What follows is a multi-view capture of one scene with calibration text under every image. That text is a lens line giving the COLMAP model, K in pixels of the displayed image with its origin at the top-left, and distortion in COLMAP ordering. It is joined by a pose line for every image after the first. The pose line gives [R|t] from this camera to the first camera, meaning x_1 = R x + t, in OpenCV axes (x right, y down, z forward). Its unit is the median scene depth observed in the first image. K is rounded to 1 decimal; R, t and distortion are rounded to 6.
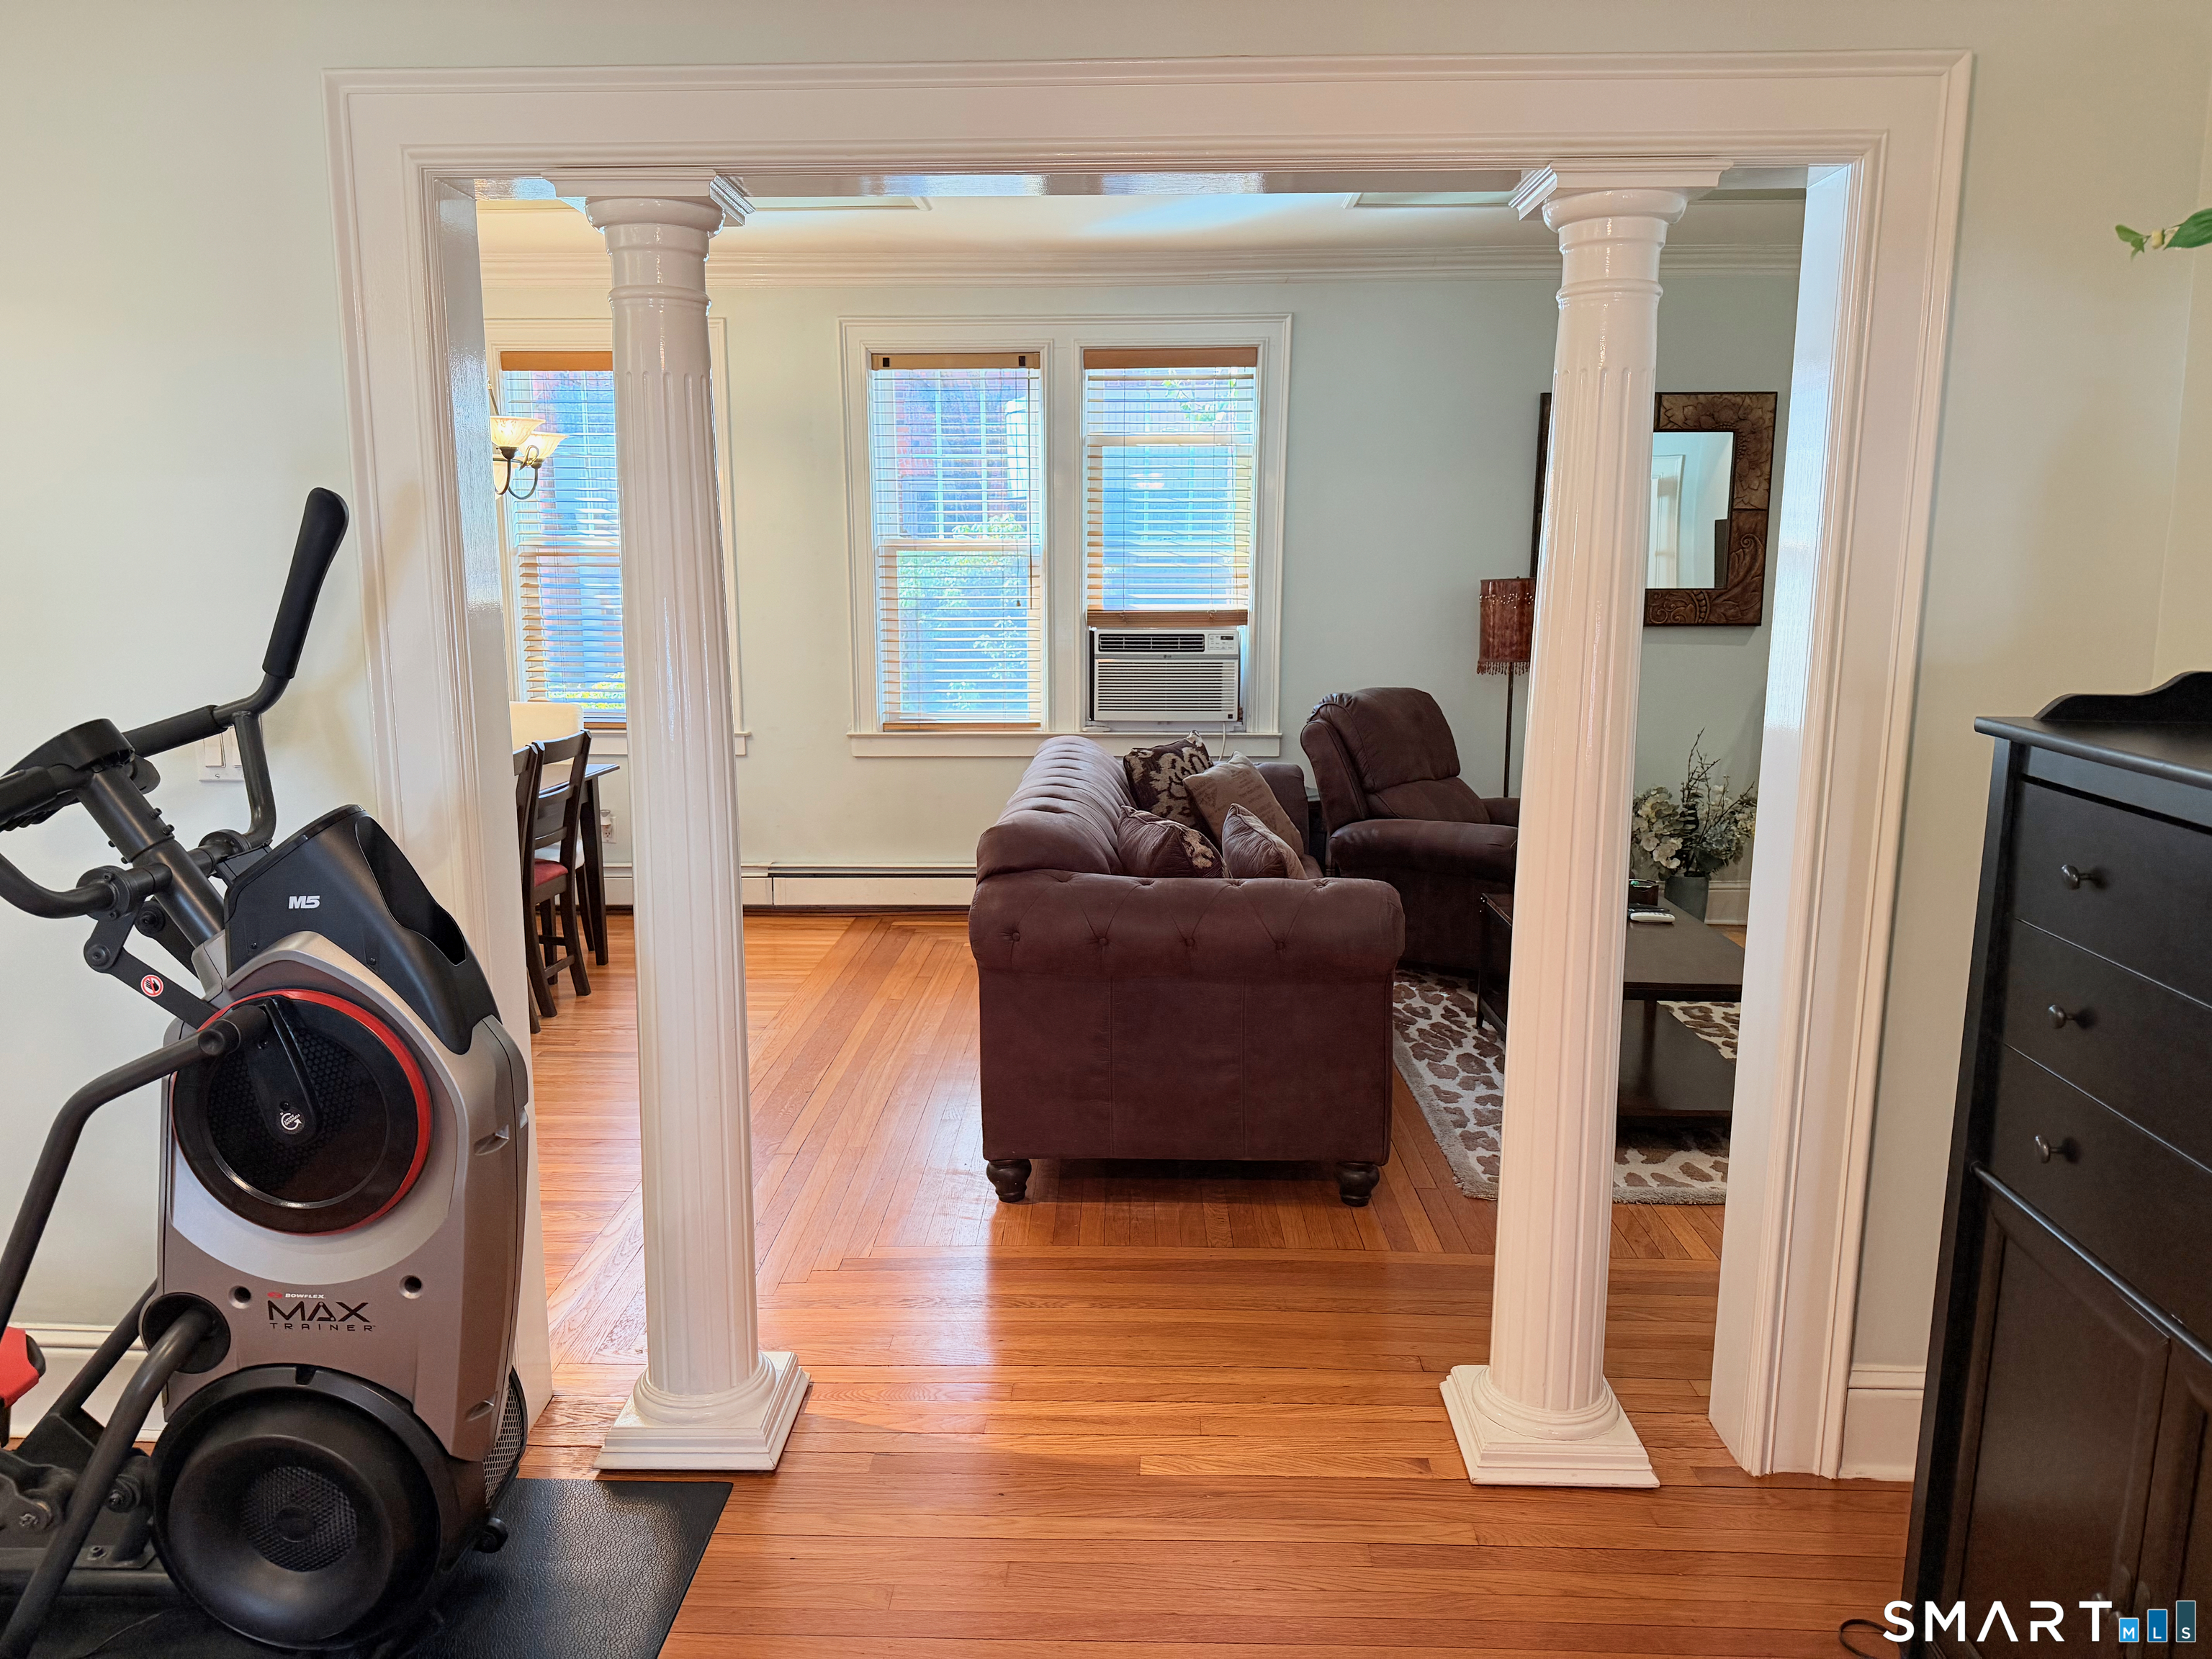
lens RADIAL K [[1561.6, 0, 1112.8], [0, 1561.6, 838.8], [0, 0, 1]] dist [0.053085, -0.065625]
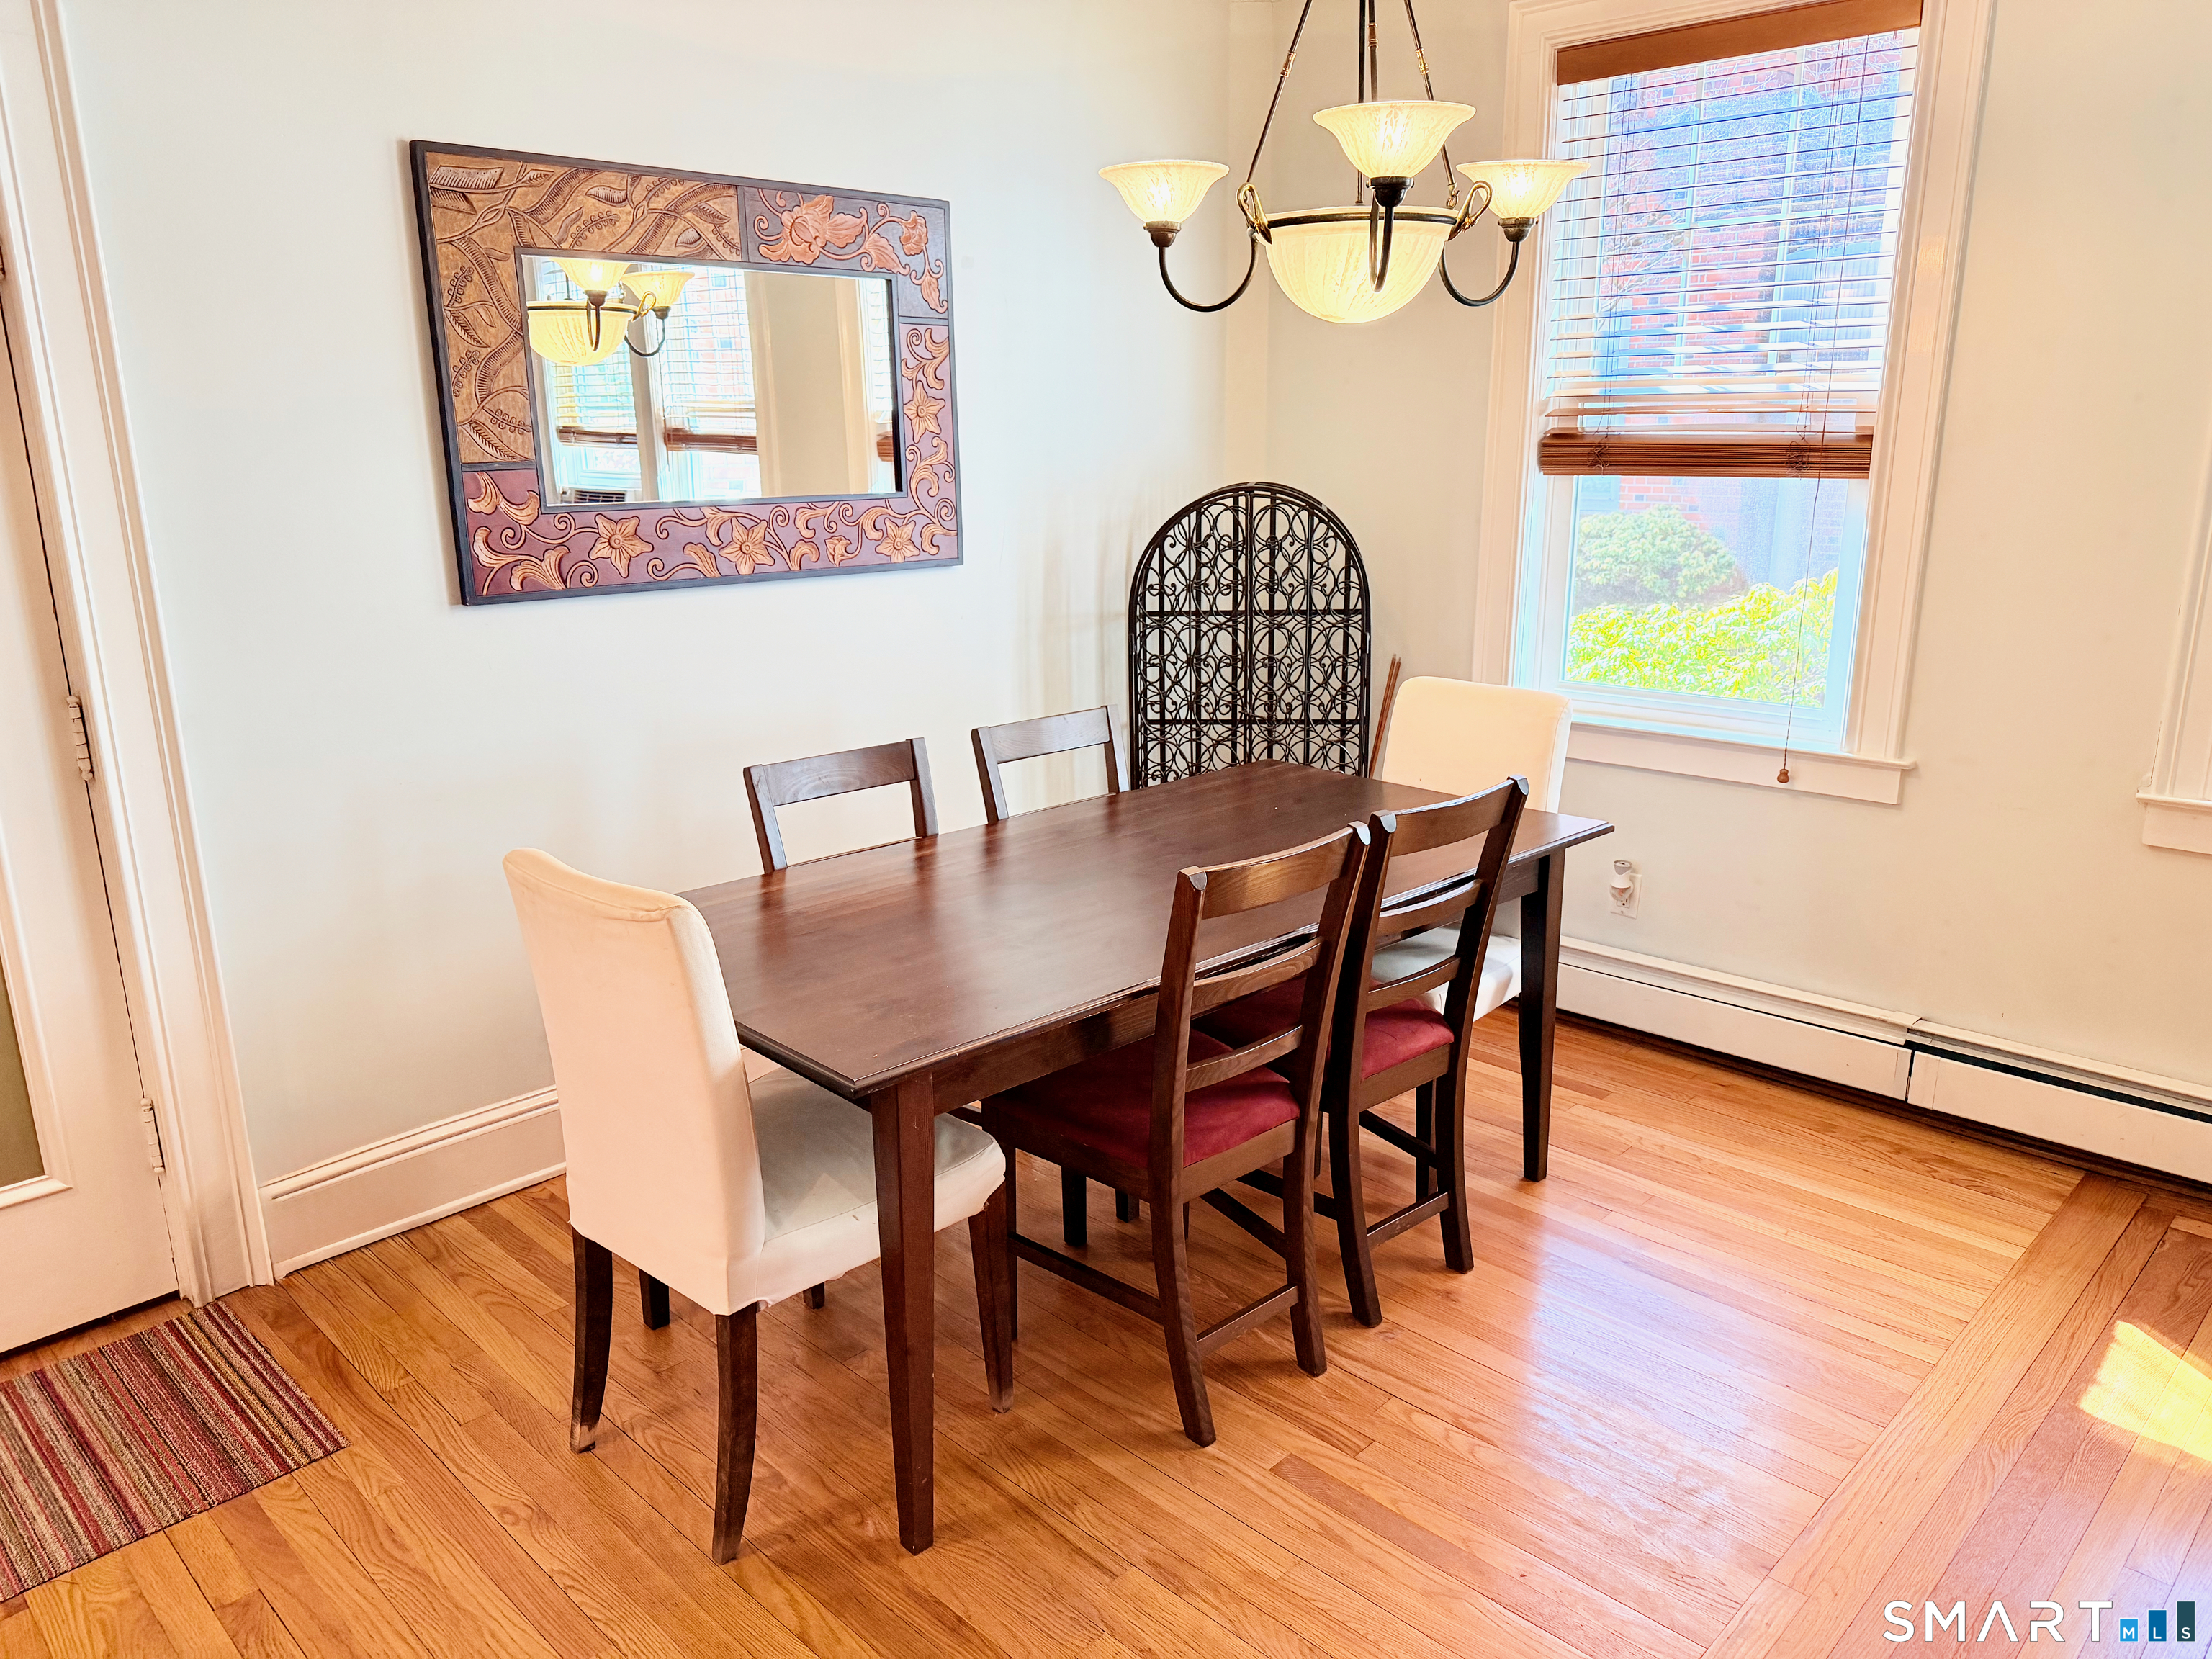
lens RADIAL K [[1561.6, 0, 1093.3], [0, 1561.6, 835.0], [0, 0, 1]] dist [0.053085, -0.065625]
pose [[0.732373, 0.165241, -0.660549, -0.088839], [-0.105987, 0.985947, 0.129130, -0.086084], [0.672604, -0.024562, 0.739595, 0.461930]]
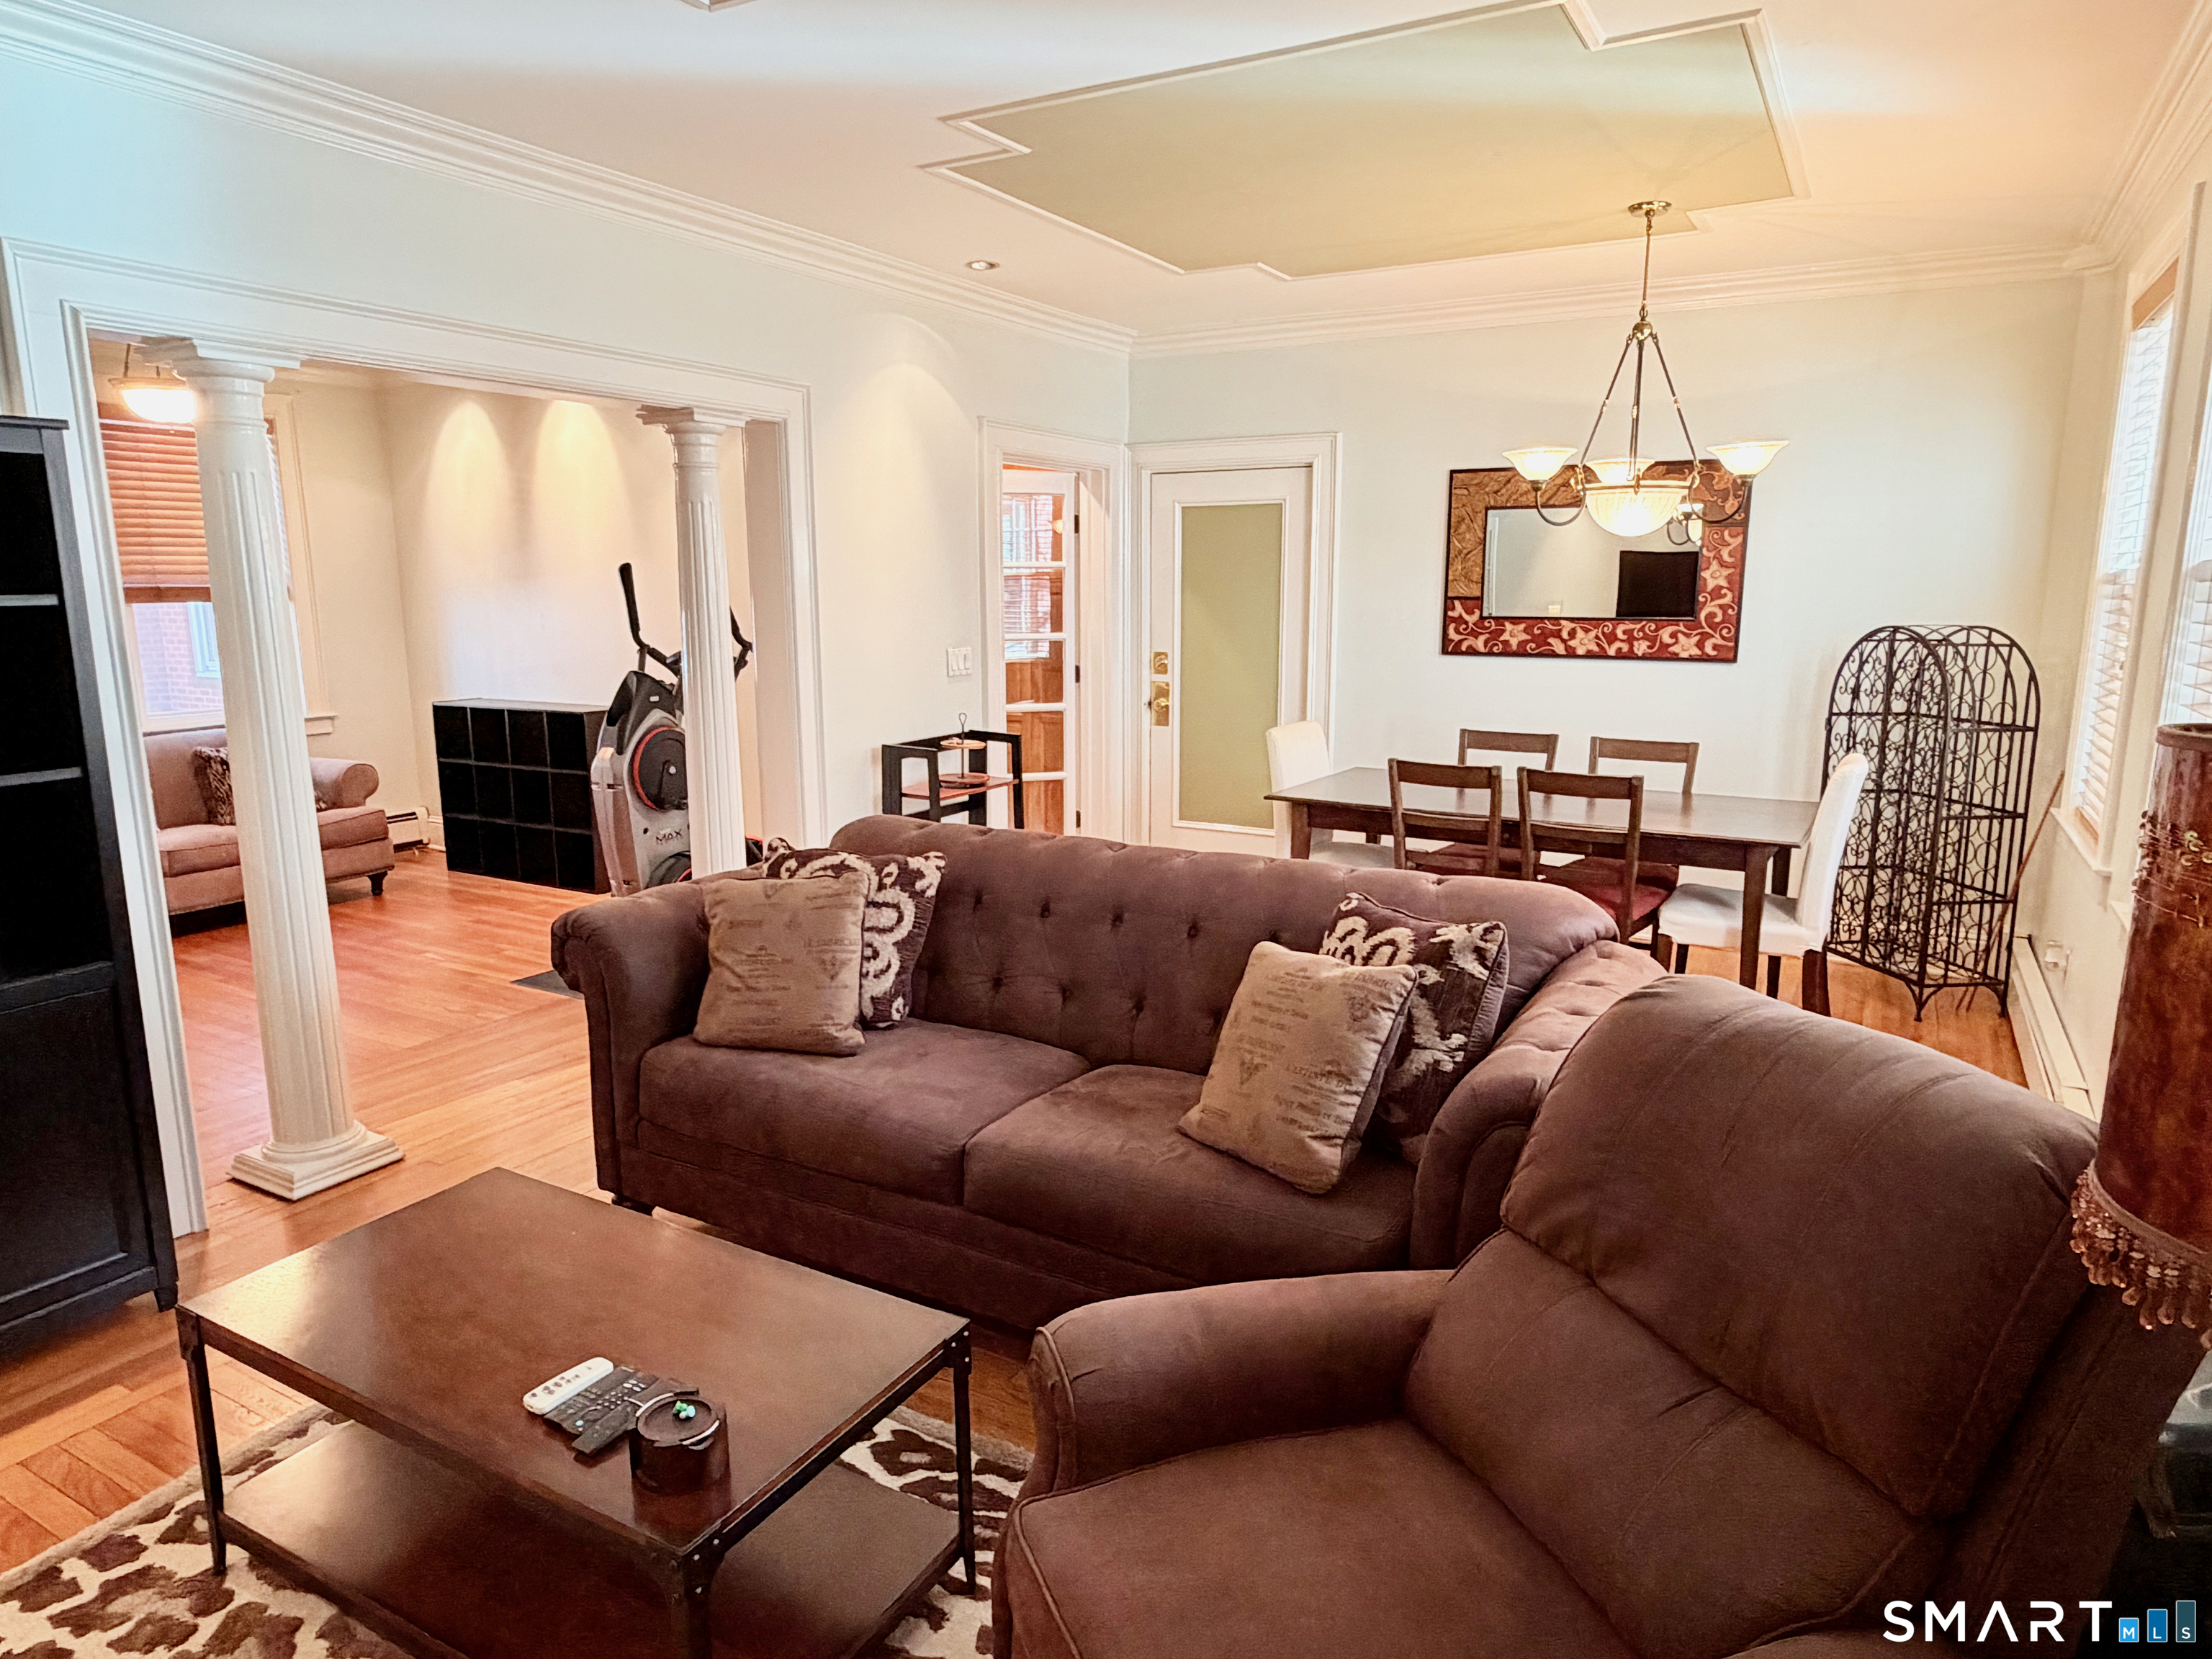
lens RADIAL K [[1356.9, 0, 1095.7], [0, 1356.9, 830.3], [0, 0, 1]] dist [-0.003246, -0.000099]
pose [[-0.480105, 0.157903, -0.862883, 0.427209], [-0.151881, 0.953846, 0.259055, -0.166739], [0.863963, 0.255429, -0.433964, 0.923213]]
